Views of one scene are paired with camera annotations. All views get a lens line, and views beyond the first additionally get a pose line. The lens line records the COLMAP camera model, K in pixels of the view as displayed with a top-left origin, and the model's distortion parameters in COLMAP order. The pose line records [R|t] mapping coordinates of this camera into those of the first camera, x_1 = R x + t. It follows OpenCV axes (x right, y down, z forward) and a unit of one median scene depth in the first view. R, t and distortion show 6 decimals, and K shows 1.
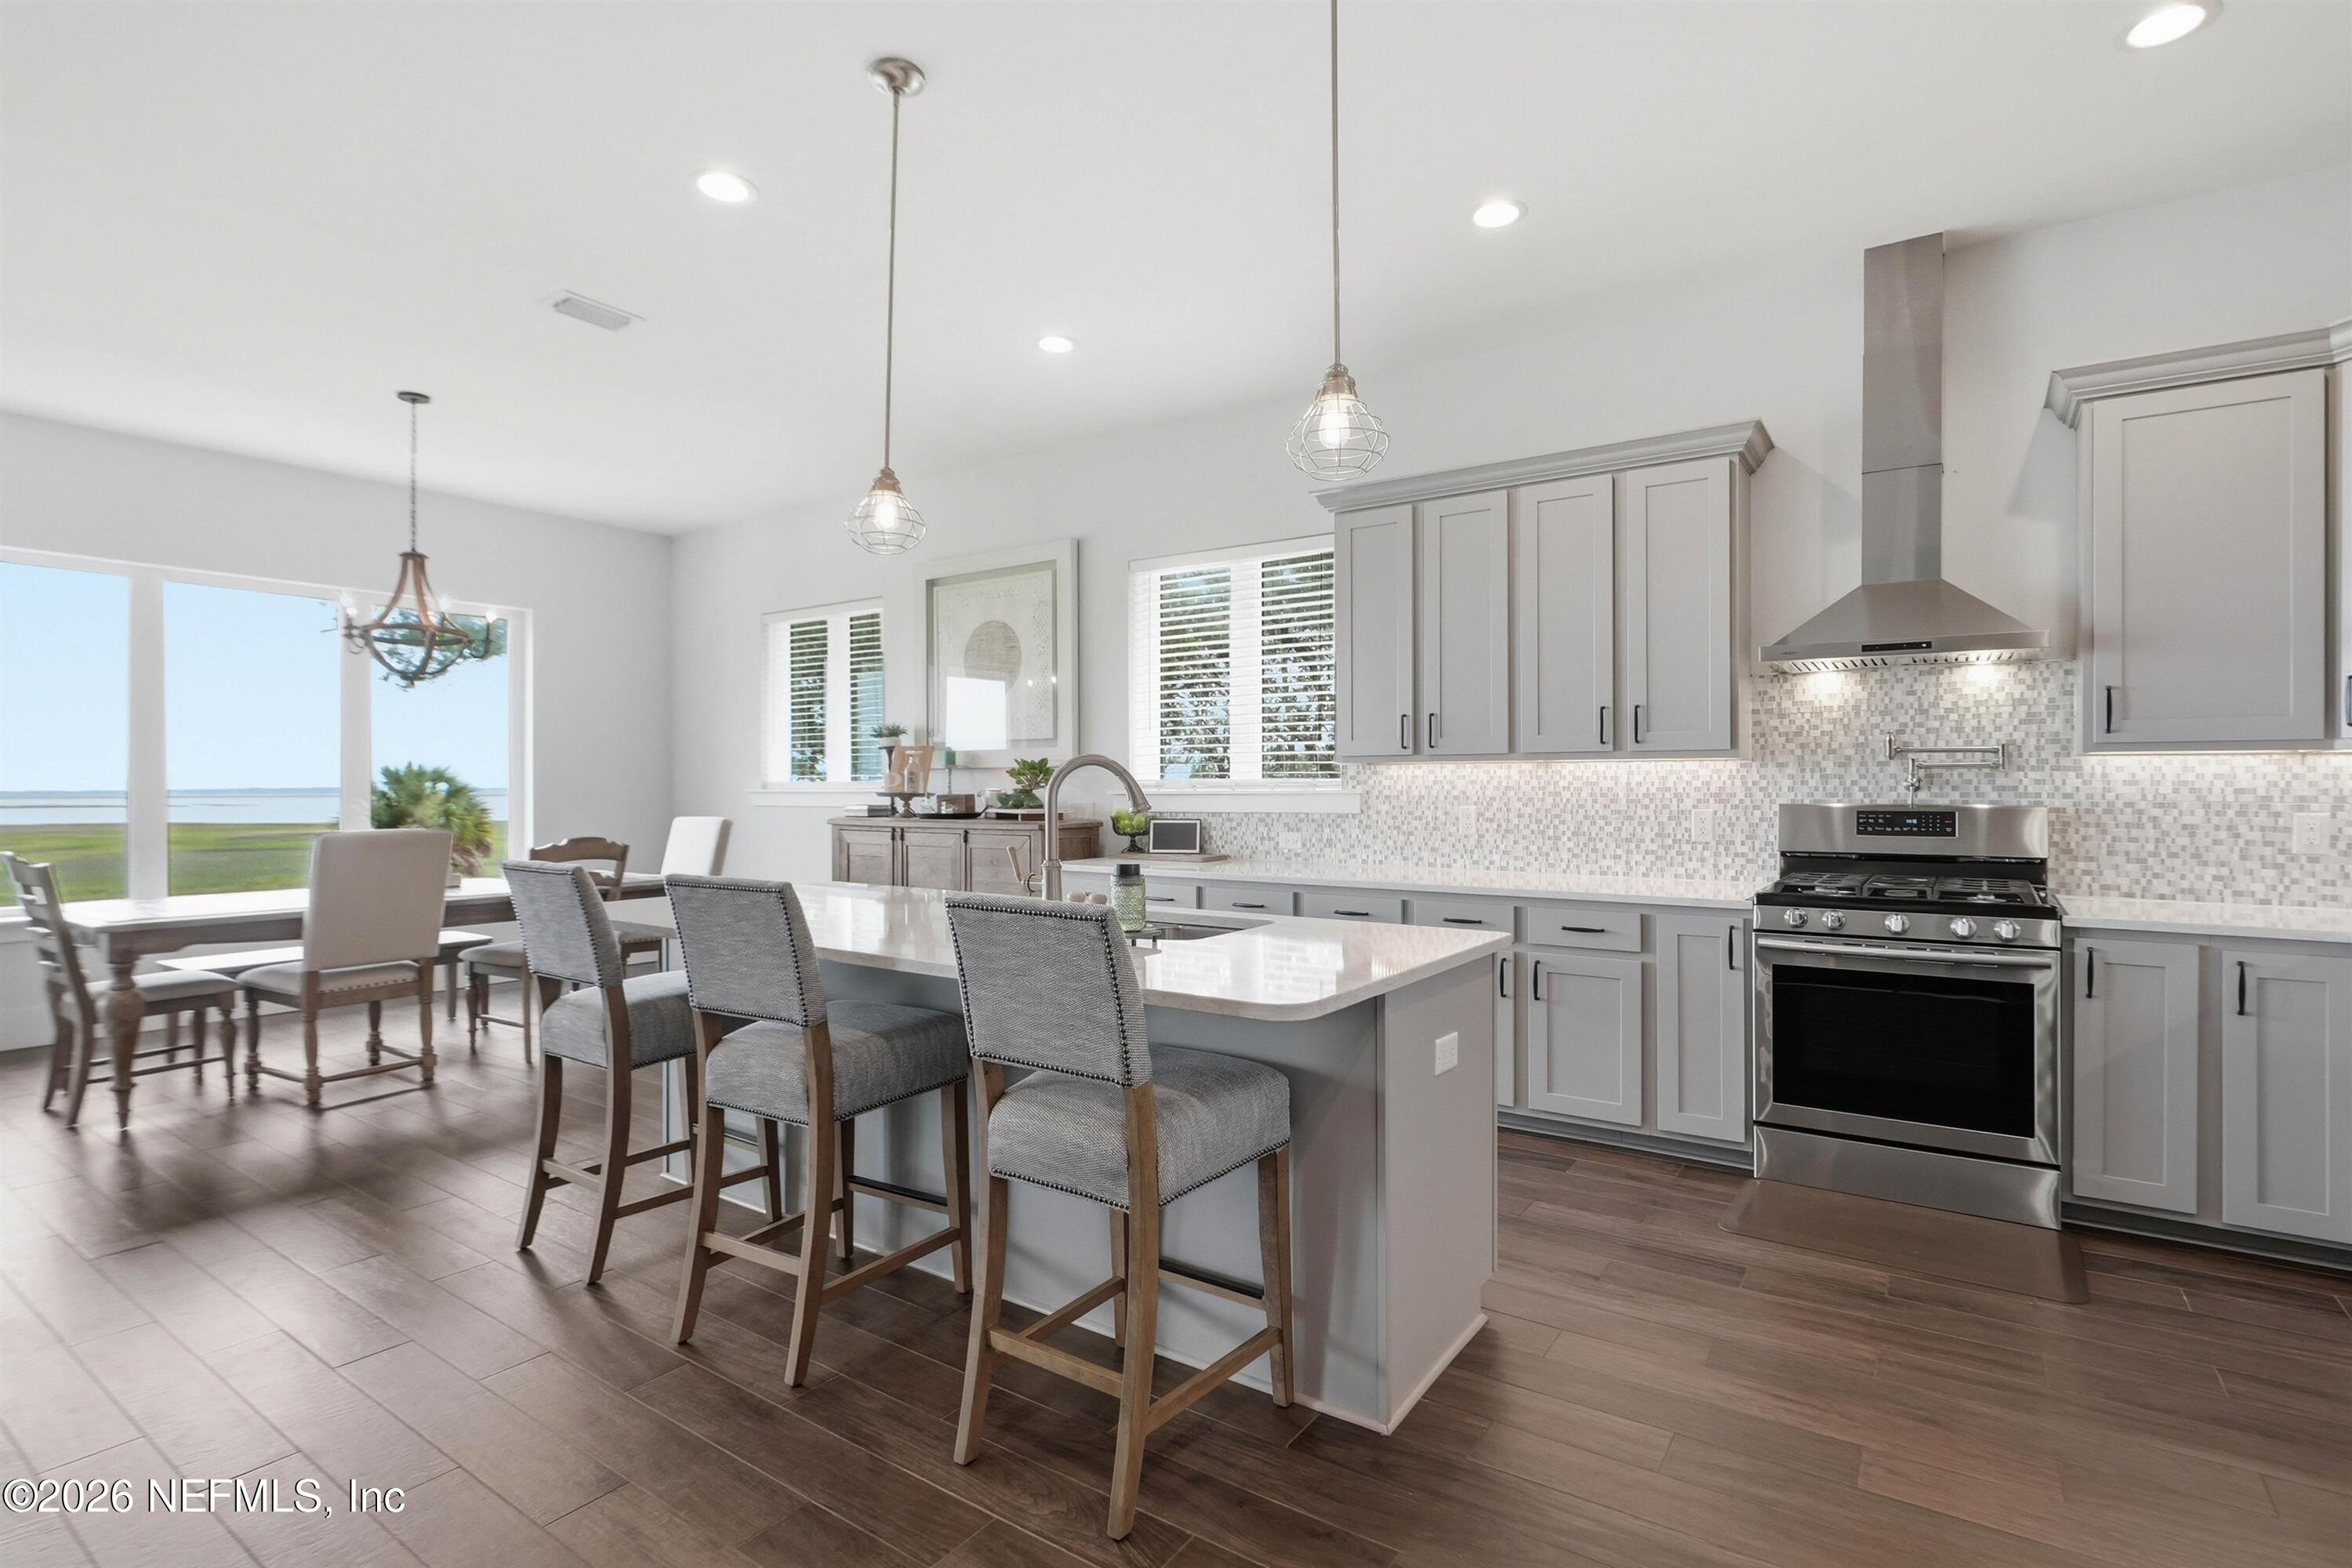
lens RADIAL K [[1113.3, 0, 1189.9], [0, 1113.3, 773.1], [0, 0, 1]] dist [-0.010352, 0.000014]
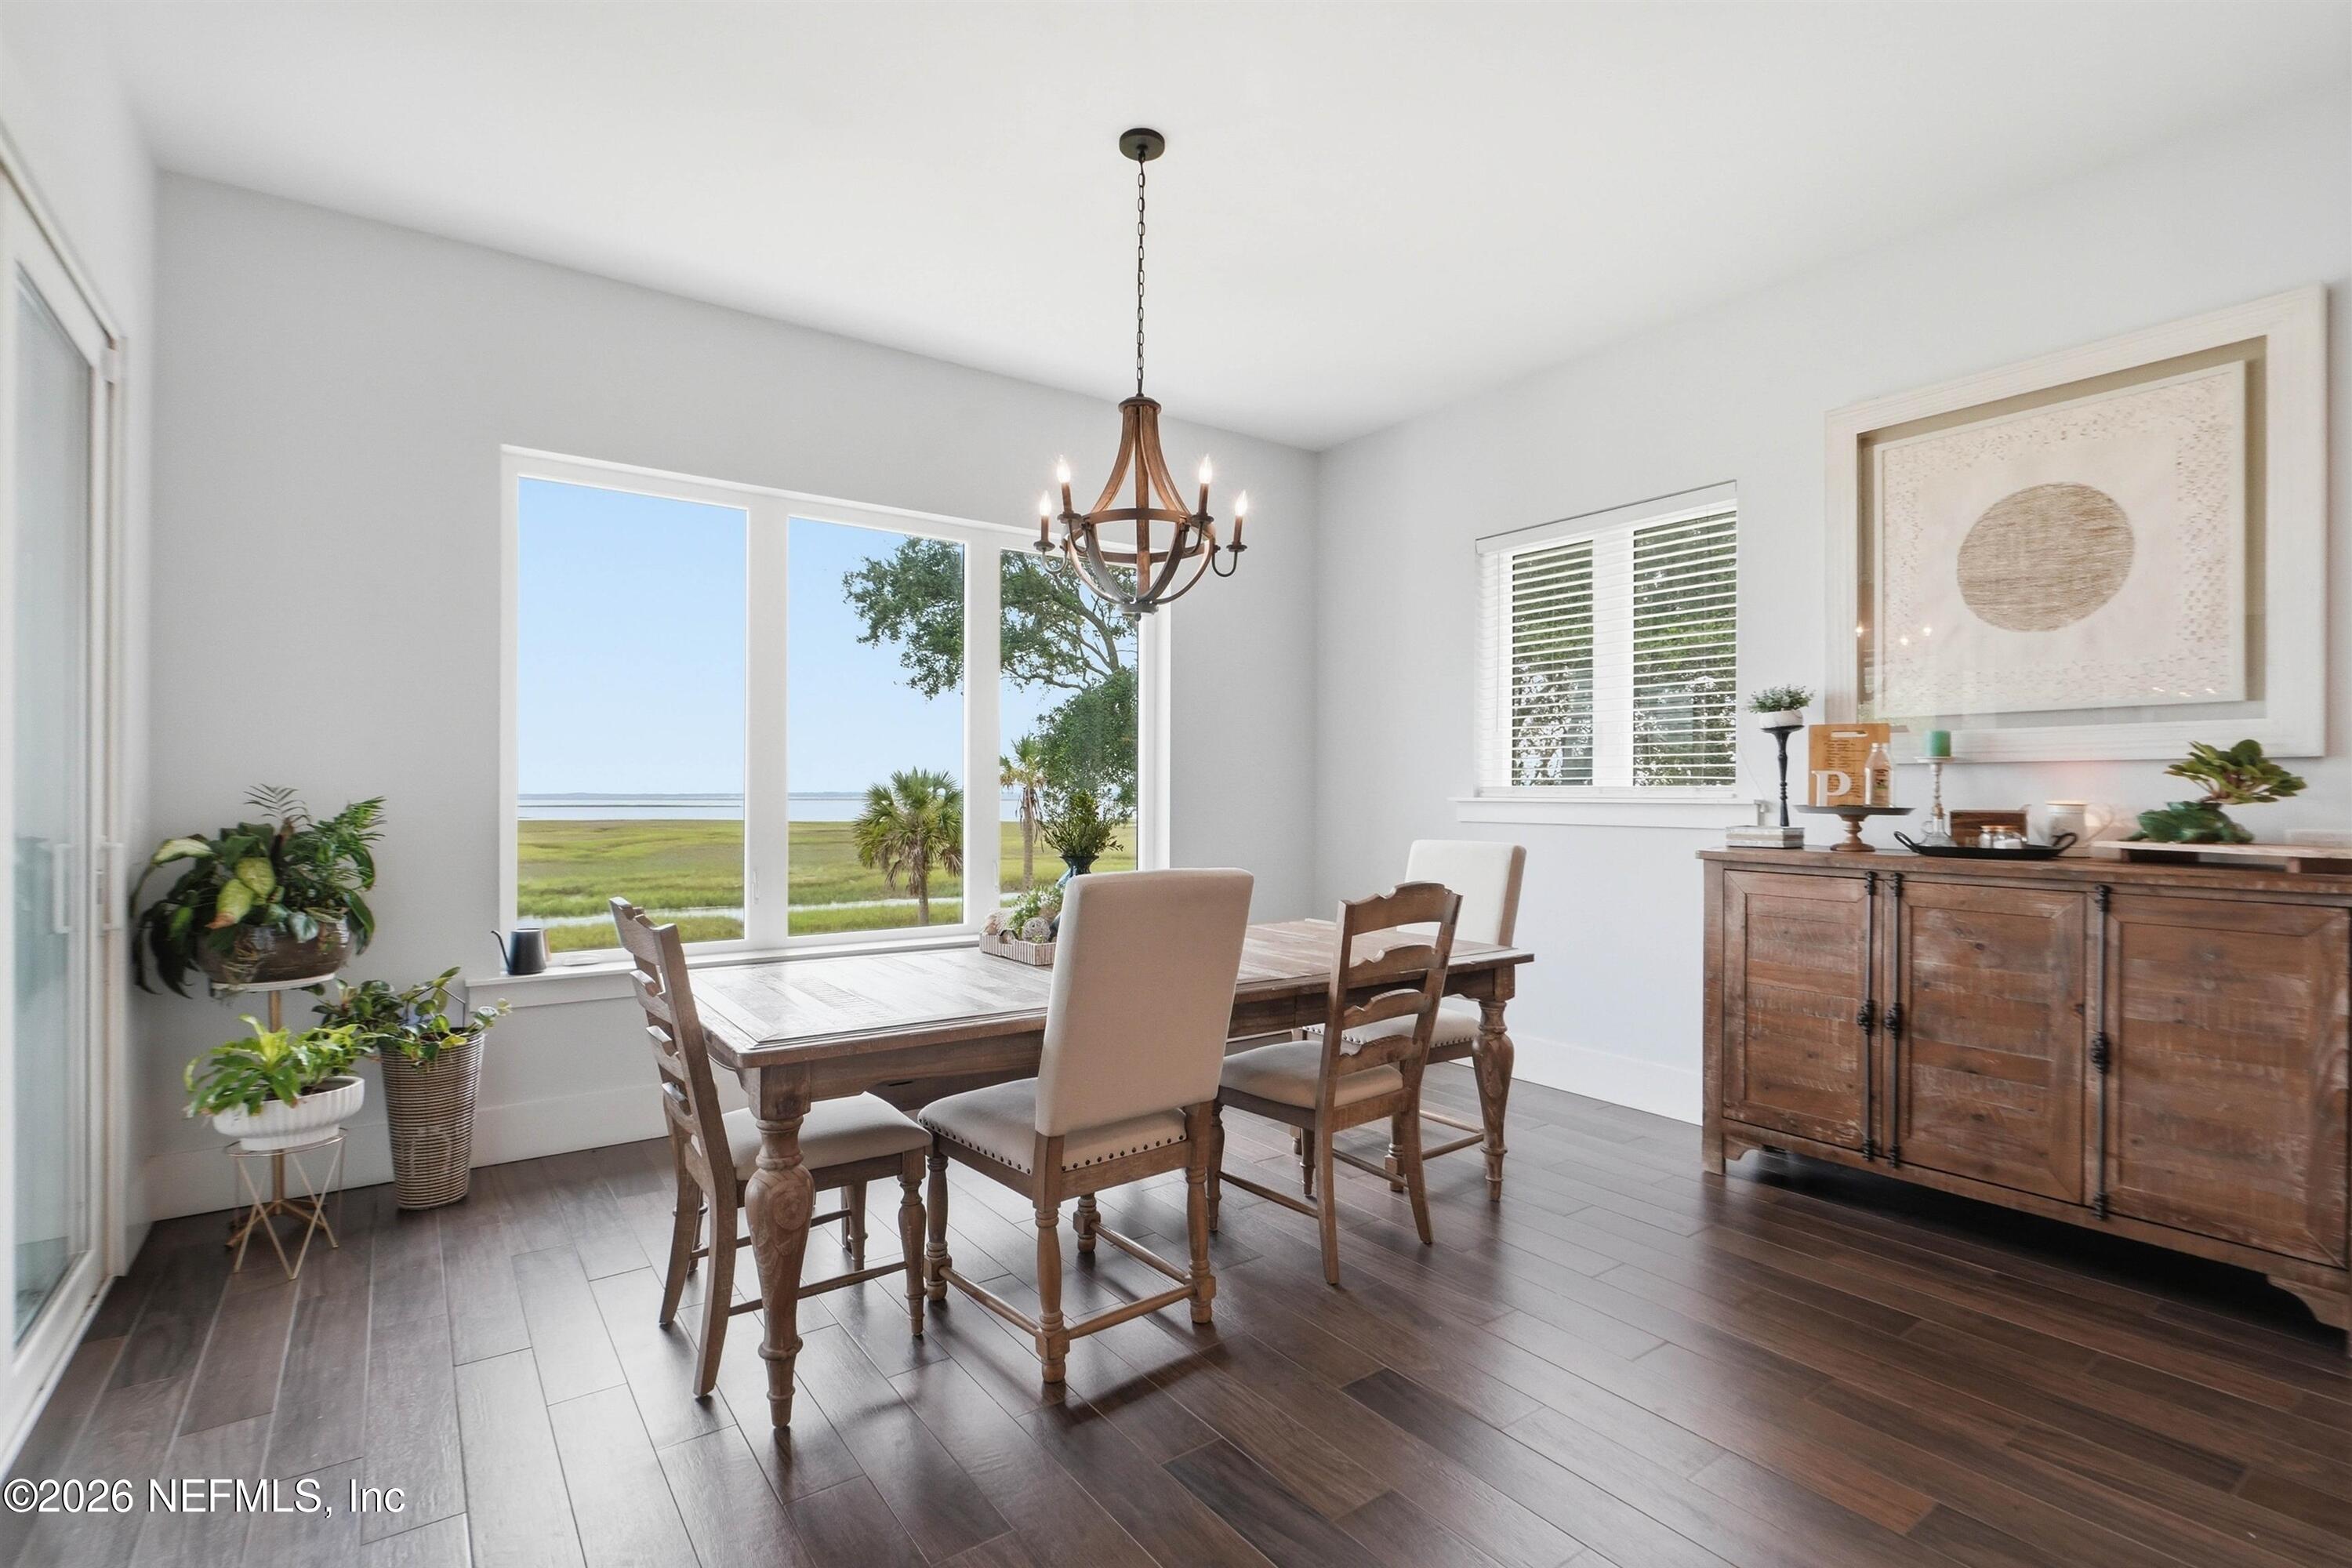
lens RADIAL K [[1113.3, 0, 1170.8], [0, 1113.3, 795.0], [0, 0, 1]] dist [-0.010352, 0.000014]
pose [[0.932854, 0.008690, -0.360149, -0.475171], [-0.004727, 0.999918, 0.011882, 0.008647], [0.360223, -0.009382, 0.932819, 0.449916]]
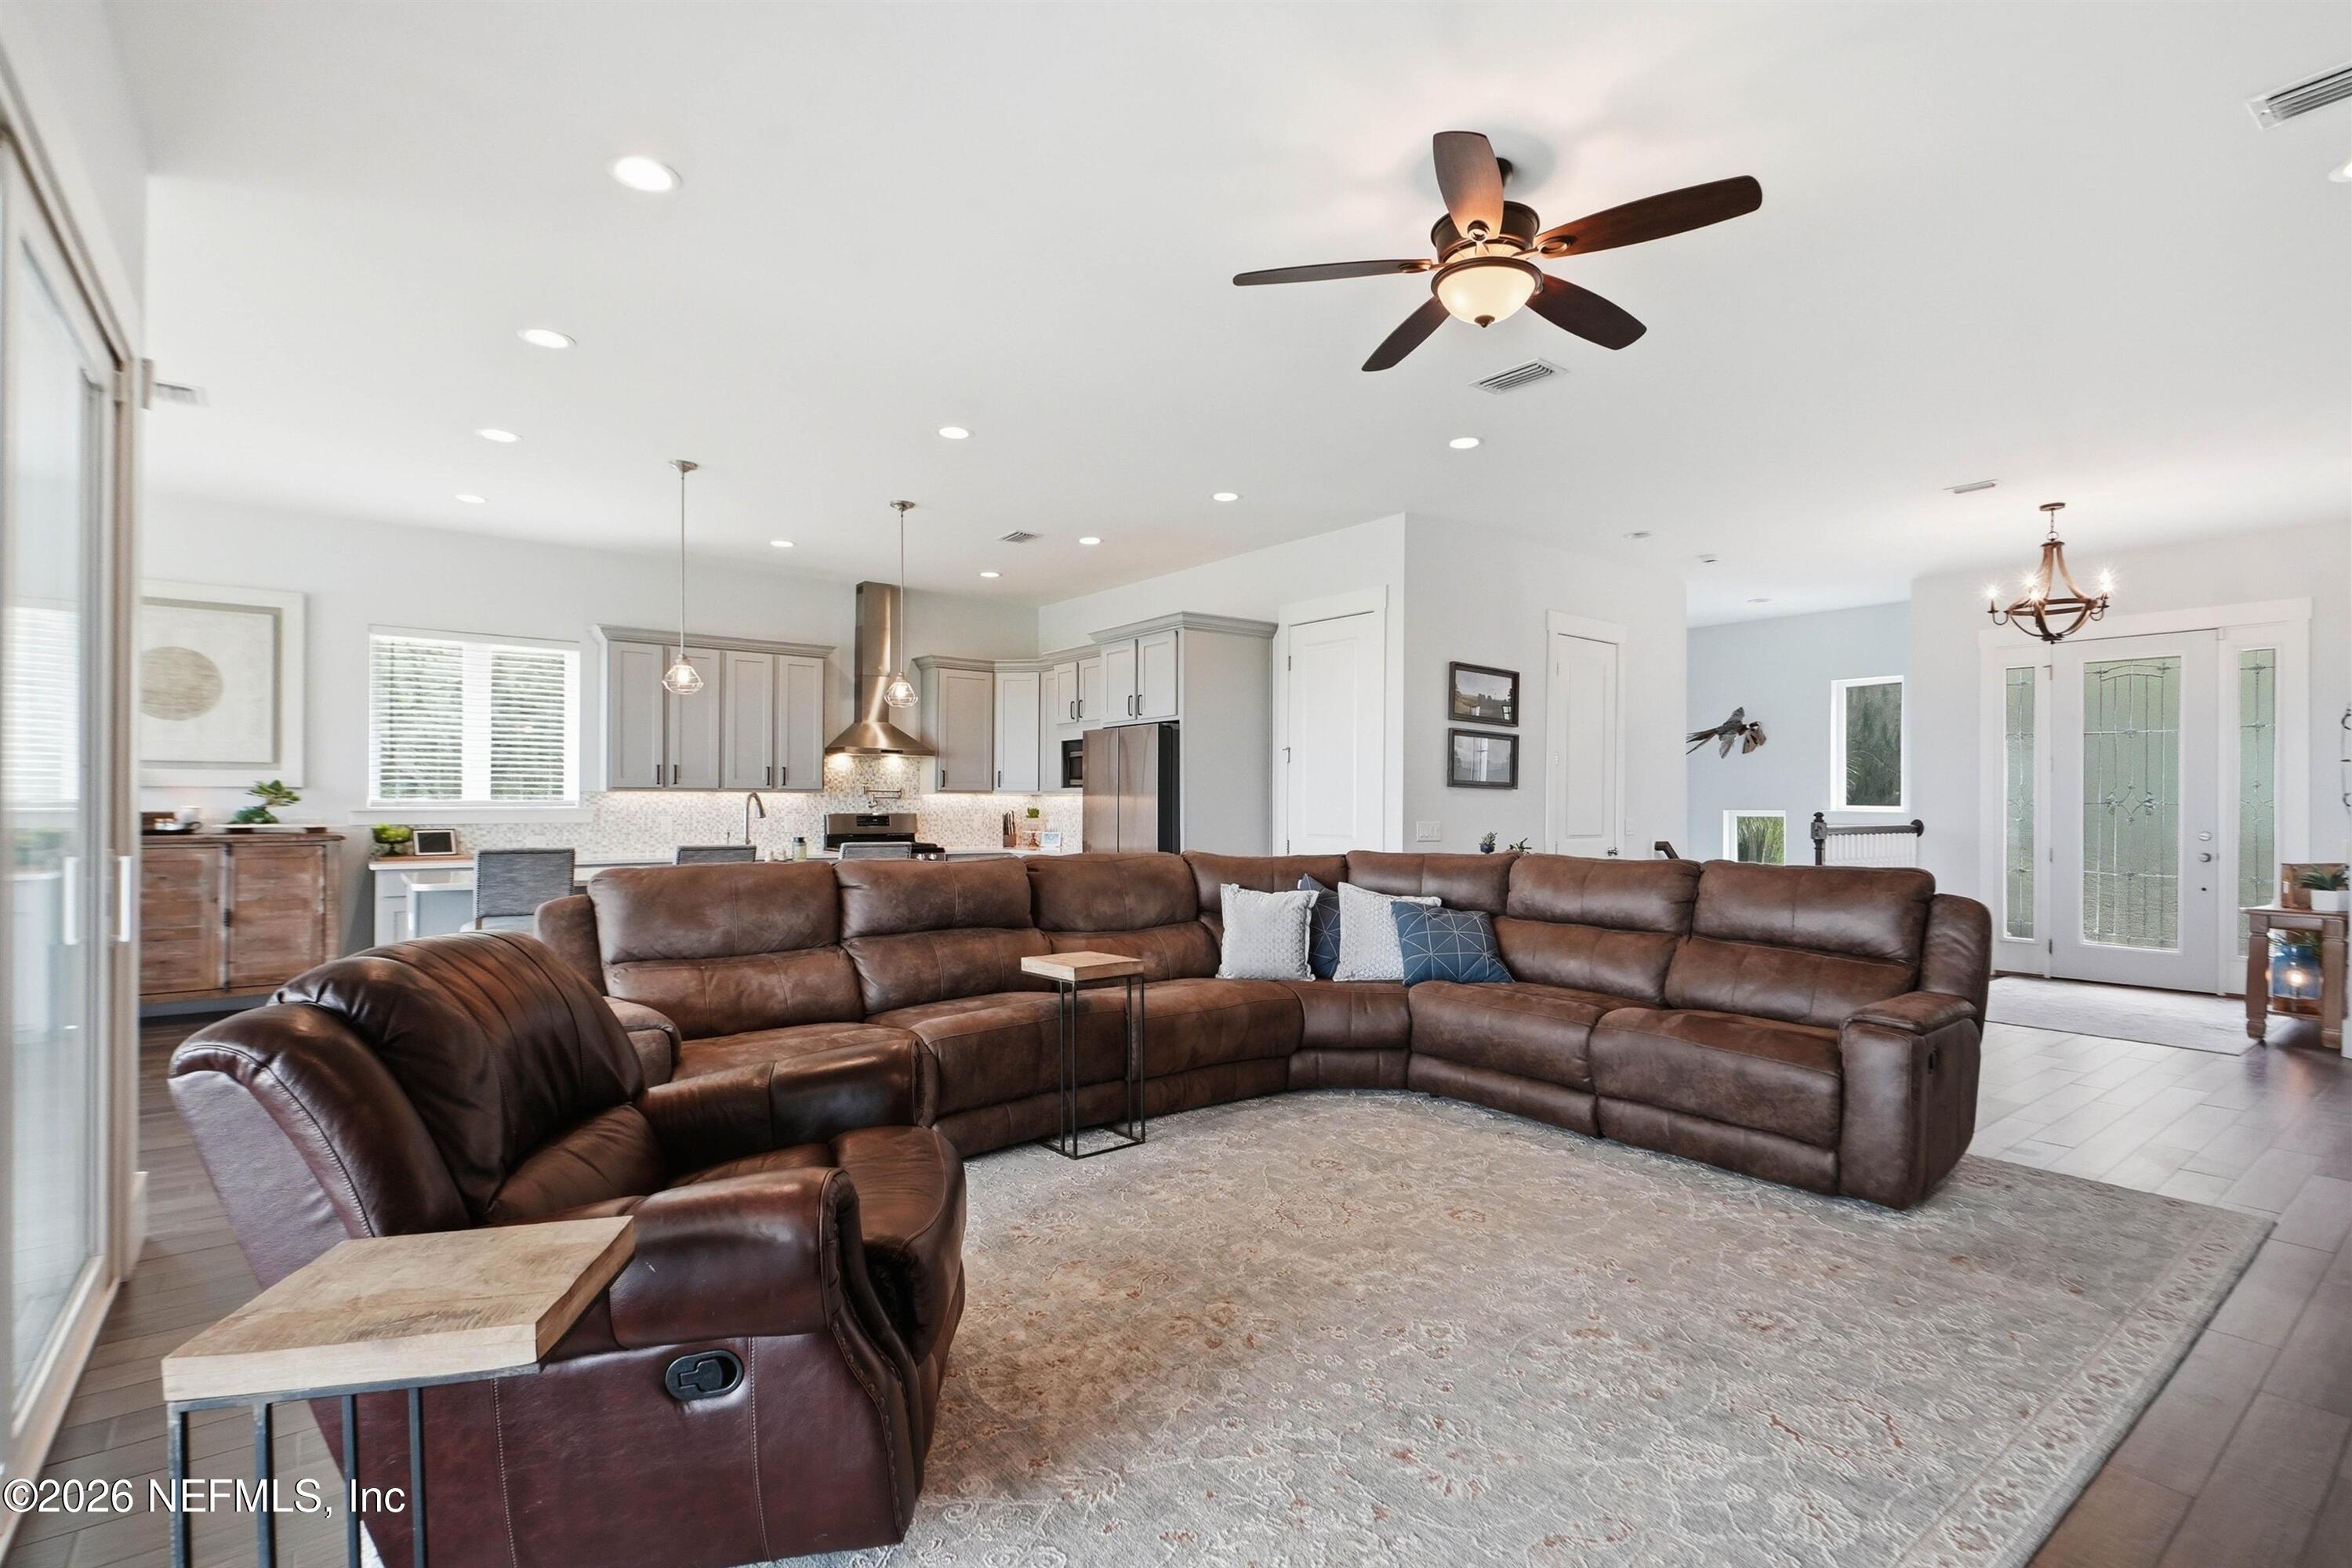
lens RADIAL K [[1113.3, 0, 1177.1], [0, 1113.3, 787.5], [0, 0, 1]] dist [-0.010352, 0.000014]
pose [[0.304885, 0.020053, 0.952178, -1.119929], [-0.010357, 0.999789, -0.017739, 0.006274], [-0.952333, -0.004454, 0.305028, -0.287416]]
